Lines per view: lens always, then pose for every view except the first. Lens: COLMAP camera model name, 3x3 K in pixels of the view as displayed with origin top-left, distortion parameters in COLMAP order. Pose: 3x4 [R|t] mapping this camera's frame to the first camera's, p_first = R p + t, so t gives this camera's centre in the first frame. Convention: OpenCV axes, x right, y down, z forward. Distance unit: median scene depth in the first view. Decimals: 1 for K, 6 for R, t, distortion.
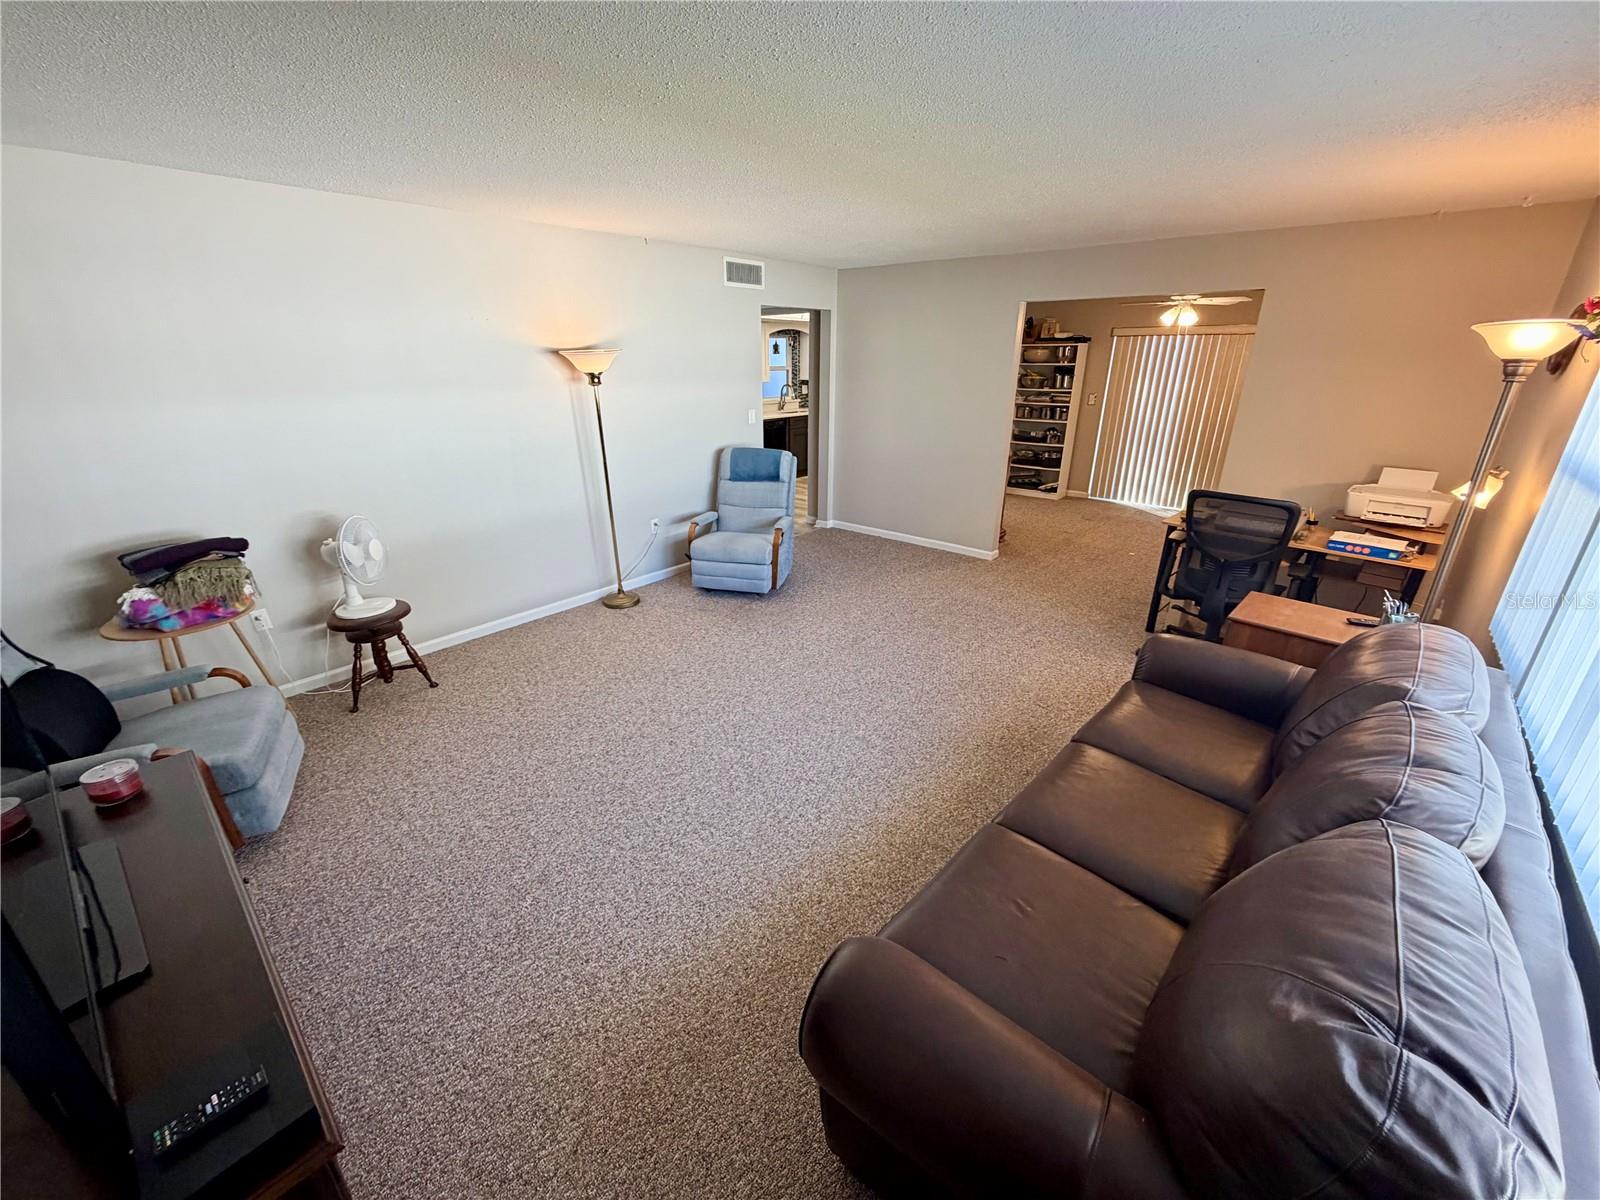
lens RADIAL K [[641.5, 0, 799.7], [0, 641.5, 598.4], [0, 0, 1]] dist [0.018646, 0.000023]
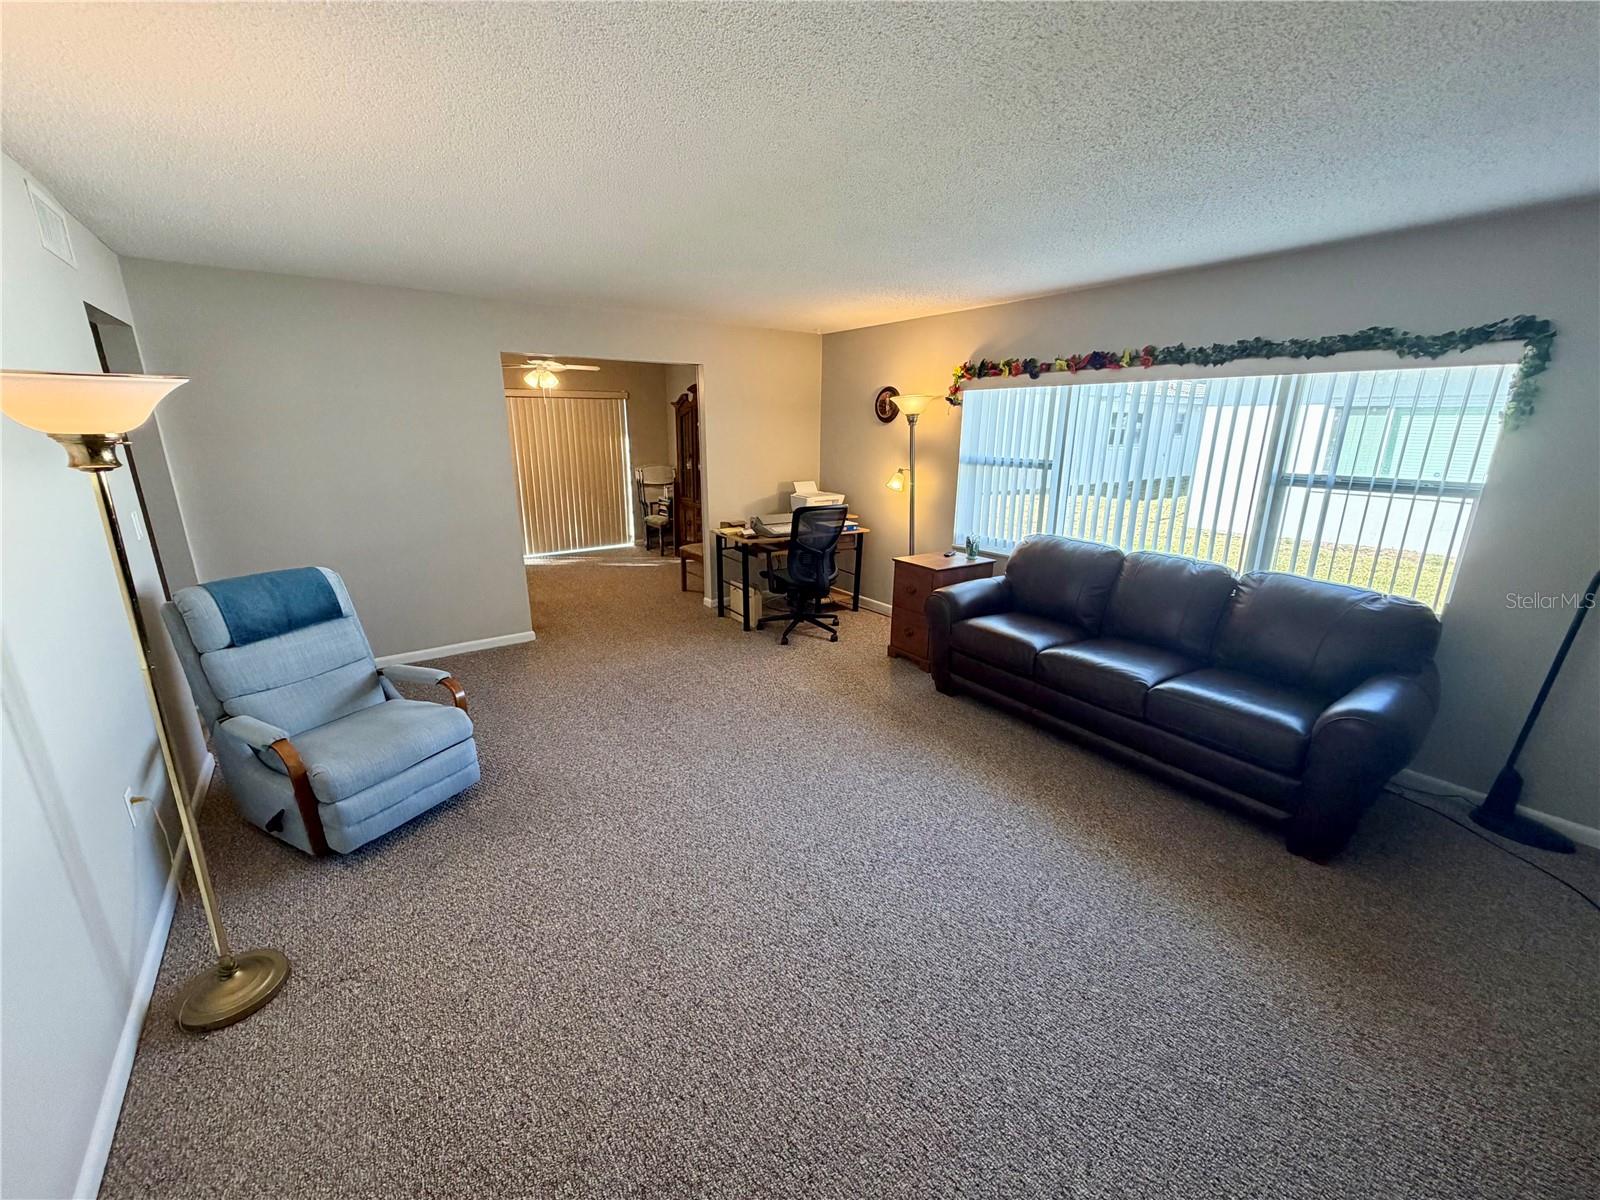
lens RADIAL K [[641.5, 0, 802.7], [0, 641.5, 588.3], [0, 0, 1]] dist [0.018646, 0.000023]
pose [[0.210457, -0.246215, 0.946090, -0.476666], [0.343638, 0.924638, 0.164190, -0.157302], [-0.915216, 0.290557, 0.279205, 0.451653]]
